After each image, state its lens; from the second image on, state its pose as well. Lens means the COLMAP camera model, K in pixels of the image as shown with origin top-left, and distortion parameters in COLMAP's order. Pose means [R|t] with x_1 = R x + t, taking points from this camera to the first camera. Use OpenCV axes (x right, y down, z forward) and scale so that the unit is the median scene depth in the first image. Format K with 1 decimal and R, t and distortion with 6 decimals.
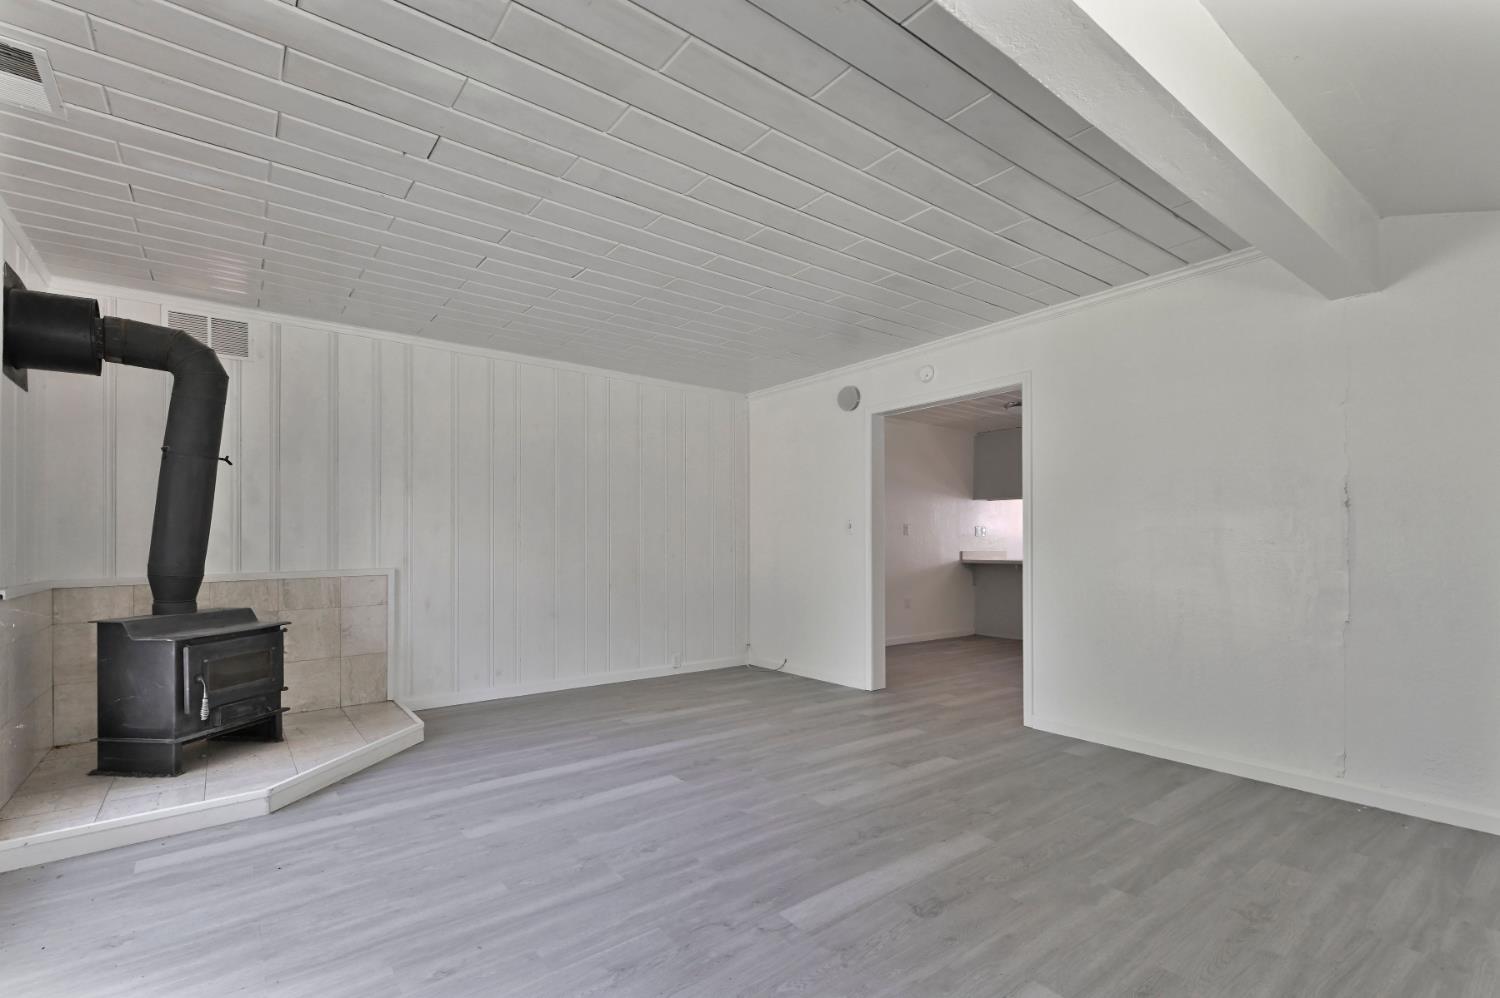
lens RADIAL K [[696.1, 0, 761.3], [0, 696.1, 508.4], [0, 0, 1]] dist [0.009654, -0.000037]
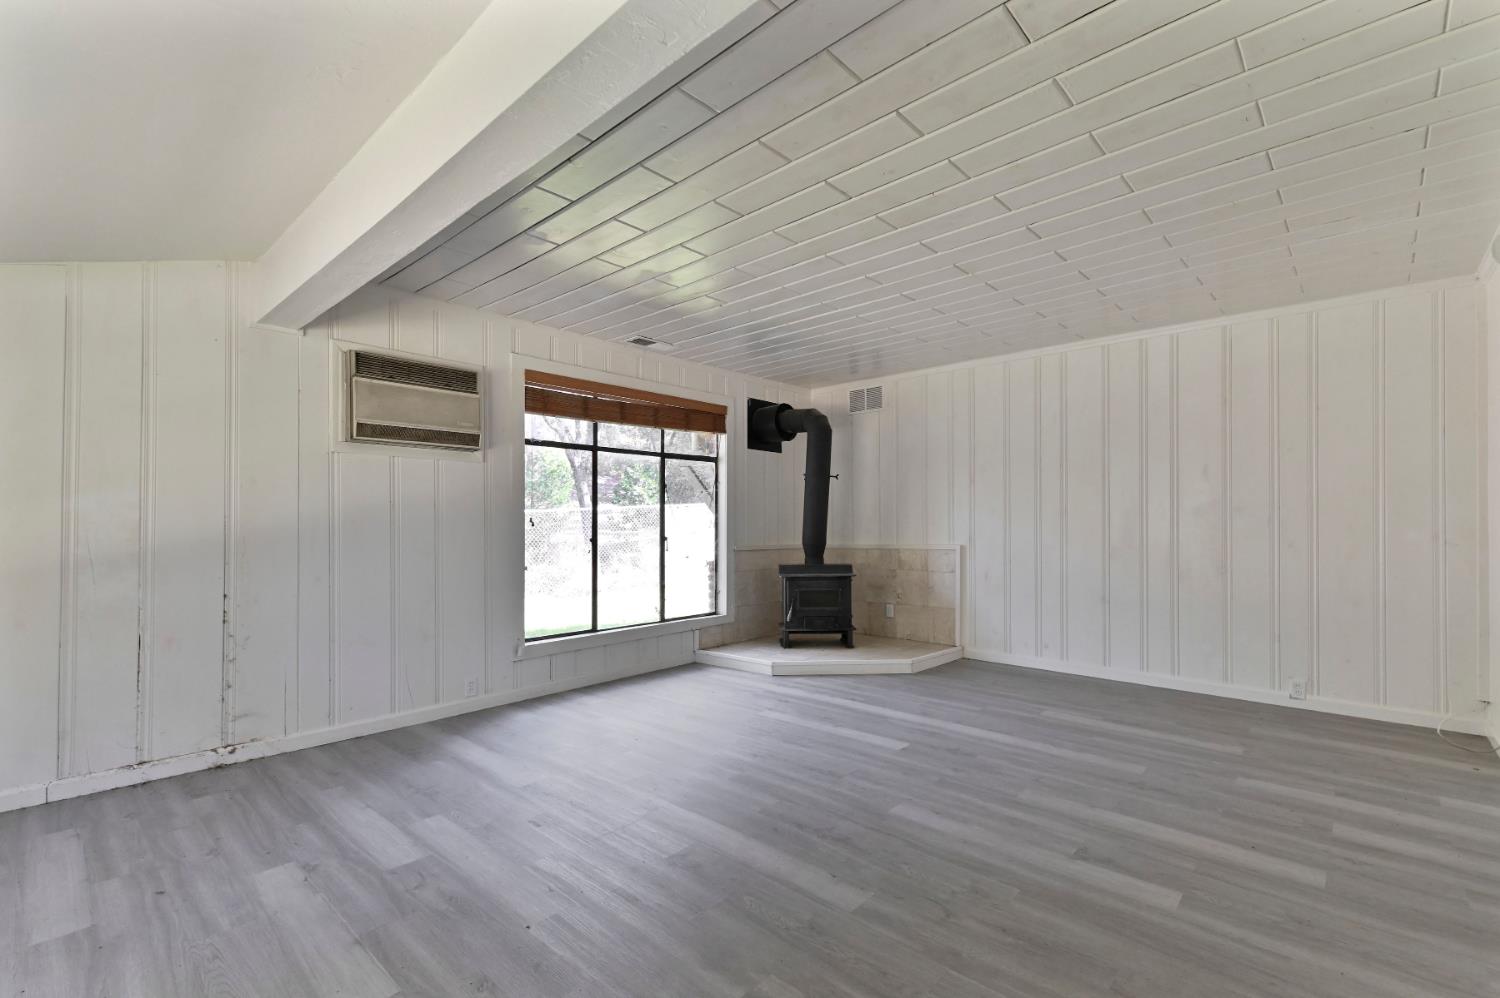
lens RADIAL K [[639.6, 0, 763.3], [0, 639.6, 508.9], [0, 0, 1]] dist [-0.002076, -0.000133]
pose [[0.167367, -0.015518, -0.985773, 0.758468], [0.048912, 0.998776, -0.007418, 0.012033], [0.984681, -0.046975, 0.167921, 0.579342]]
